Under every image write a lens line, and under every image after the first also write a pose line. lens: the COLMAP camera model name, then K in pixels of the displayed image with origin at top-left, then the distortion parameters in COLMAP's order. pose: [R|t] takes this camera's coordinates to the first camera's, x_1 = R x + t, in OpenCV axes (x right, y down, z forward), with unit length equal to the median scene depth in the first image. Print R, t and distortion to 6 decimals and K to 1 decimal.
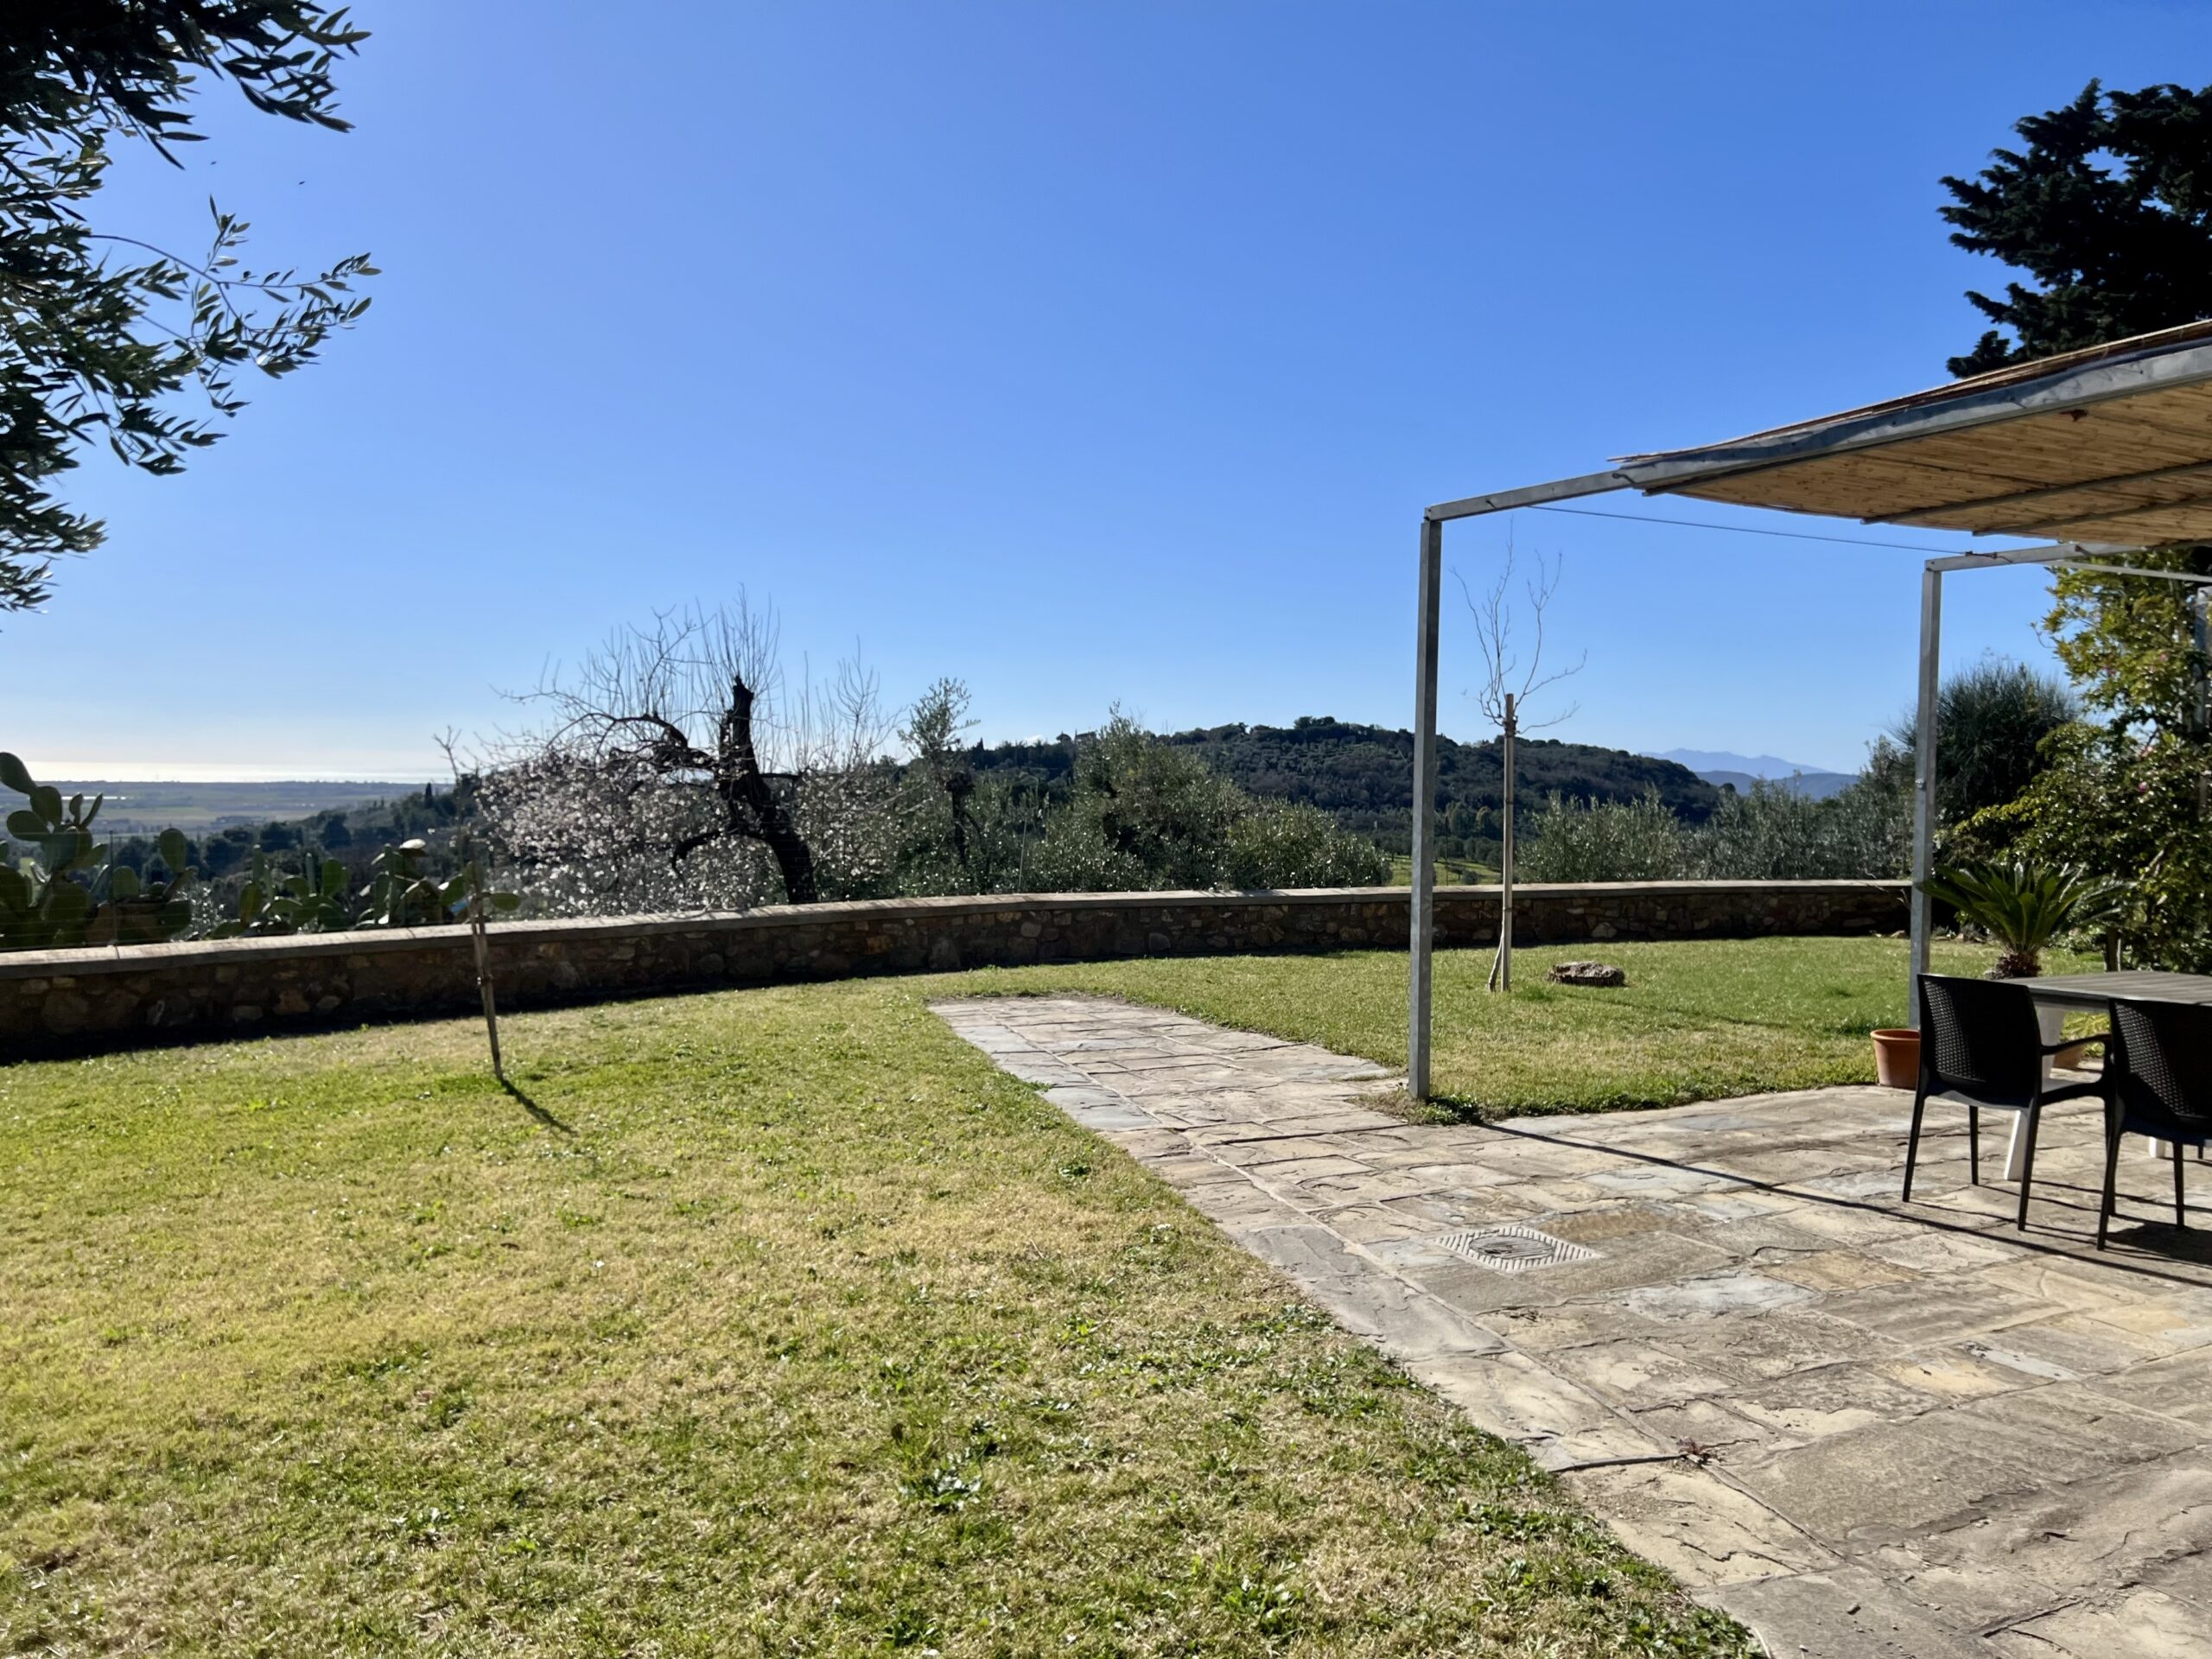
lens RADIAL K [[1697.5, 0, 1106.0], [0, 1697.5, 829.5], [0, 0, 1]] dist [0.092504, 0.000161]
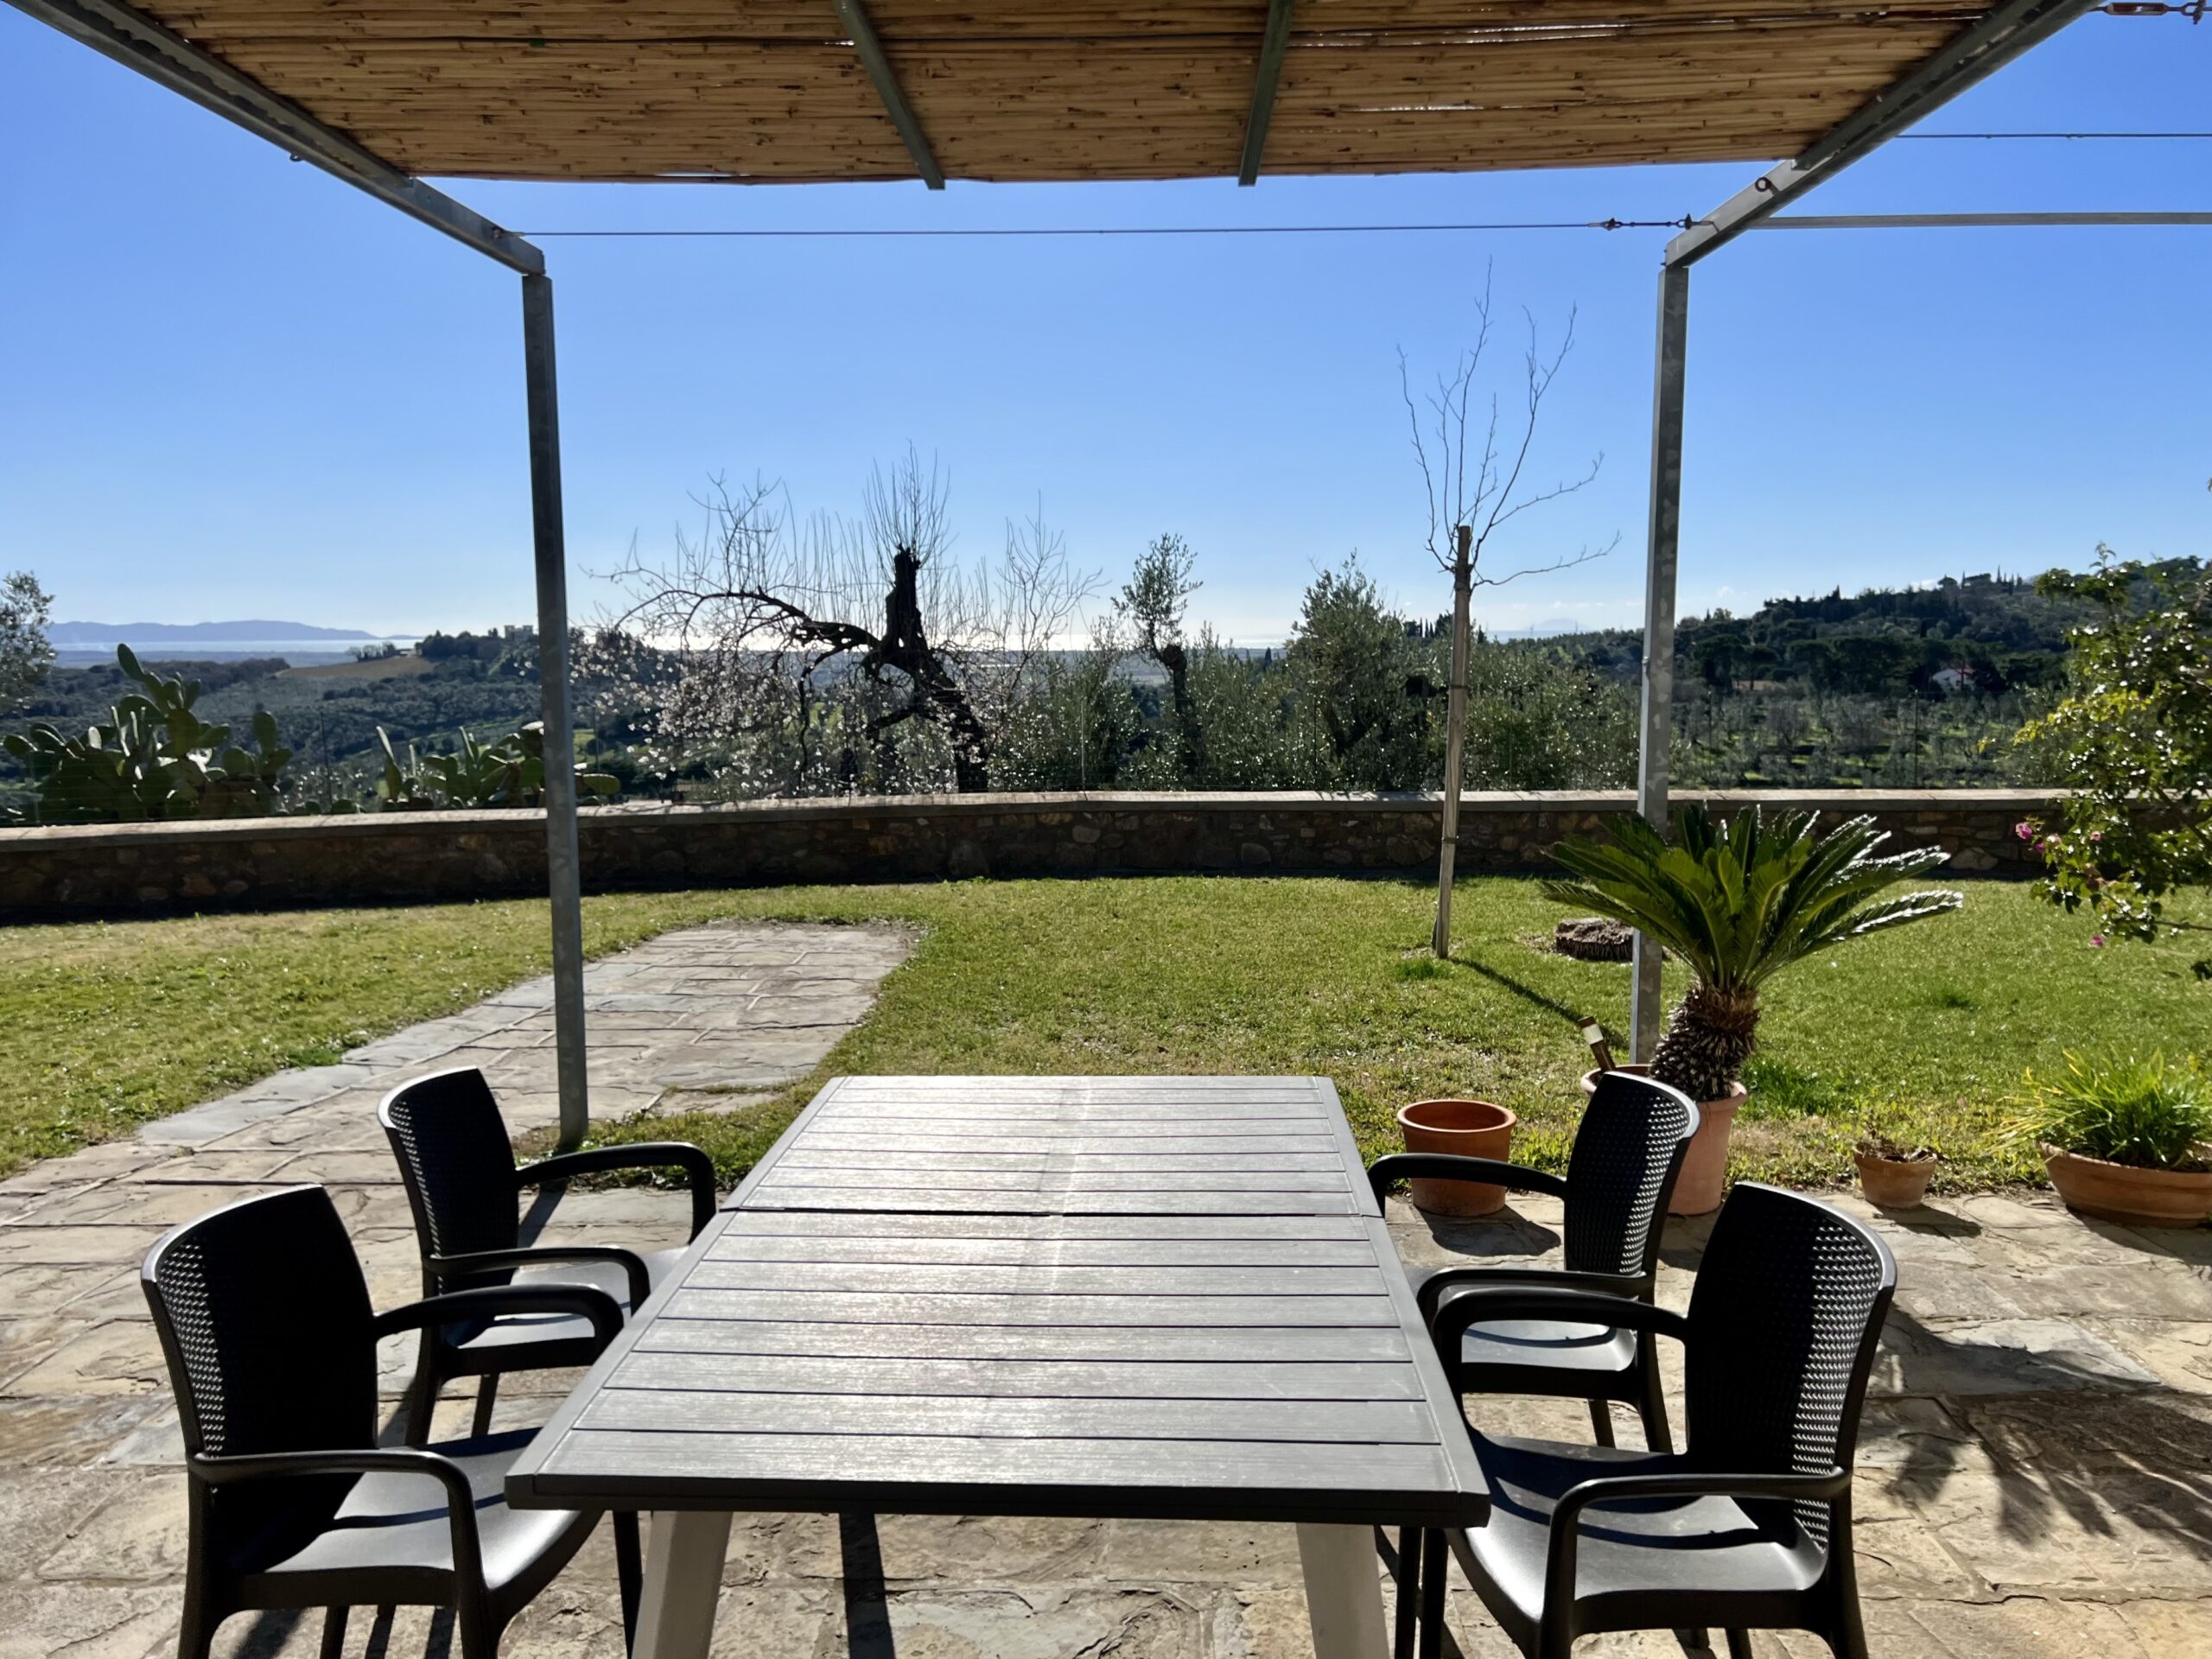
lens RADIAL K [[1663.6, 0, 1106.0], [0, 1663.6, 829.5], [0, 0, 1]] dist [0.070599, -0.001183]
pose [[0.871901, 0.038193, -0.488191, 0.374848], [0.002897, 0.996534, 0.083137, -0.012276], [0.489674, -0.073902, 0.868768, 0.290385]]
